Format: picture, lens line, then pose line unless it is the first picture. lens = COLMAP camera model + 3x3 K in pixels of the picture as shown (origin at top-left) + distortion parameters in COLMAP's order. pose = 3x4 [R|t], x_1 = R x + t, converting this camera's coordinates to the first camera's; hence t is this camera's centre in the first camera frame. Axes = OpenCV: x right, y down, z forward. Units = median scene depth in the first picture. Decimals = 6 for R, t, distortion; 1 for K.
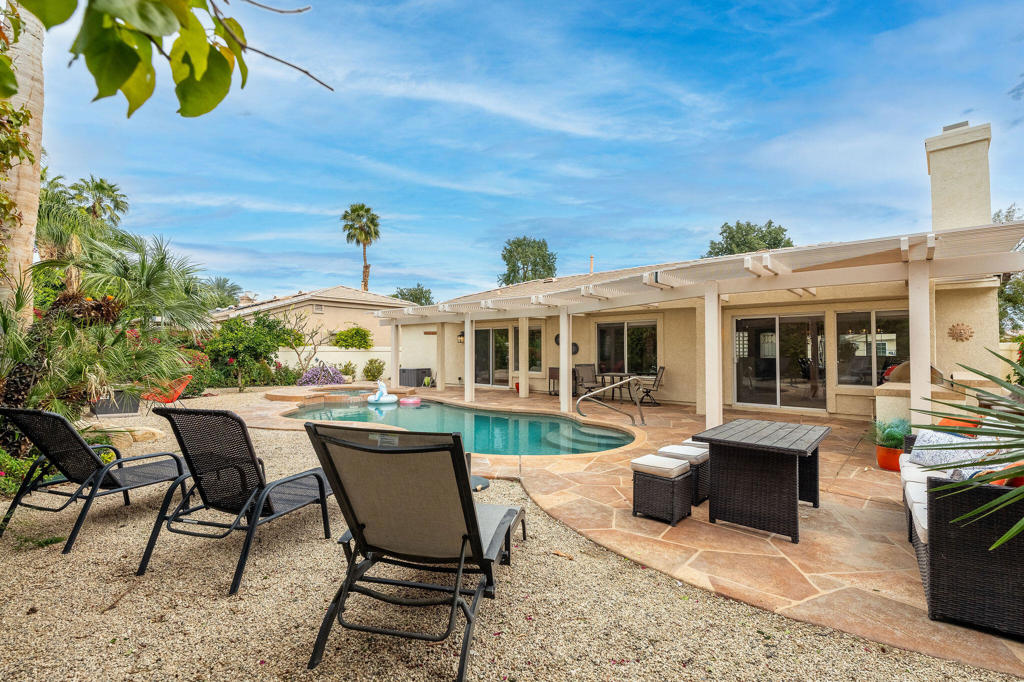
lens RADIAL K [[467.1, 0, 511.9], [0, 467.1, 341.4], [0, 0, 1]] dist [-0.004218, 0.000720]
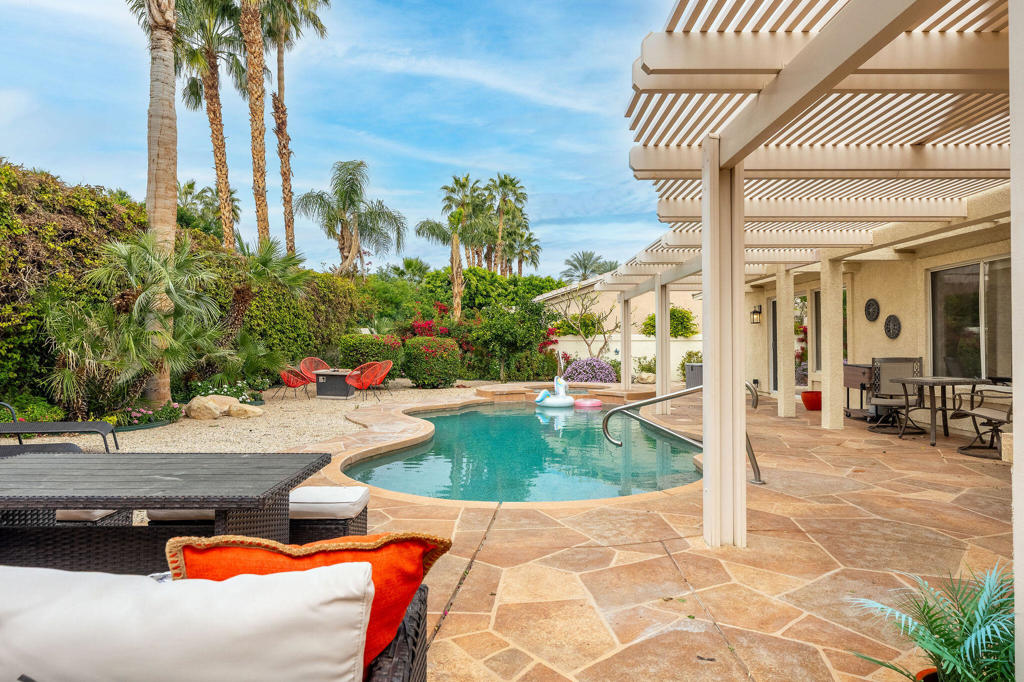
lens RADIAL K [[623.7, 0, 515.0], [0, 623.7, 343.2], [0, 0, 1]] dist [0.000101, -0.000081]
pose [[0.669125, -0.005628, -0.743129, 0.267370], [0.017605, 0.999811, 0.008280, 0.014313], [0.742941, -0.018623, 0.669097, 0.179868]]
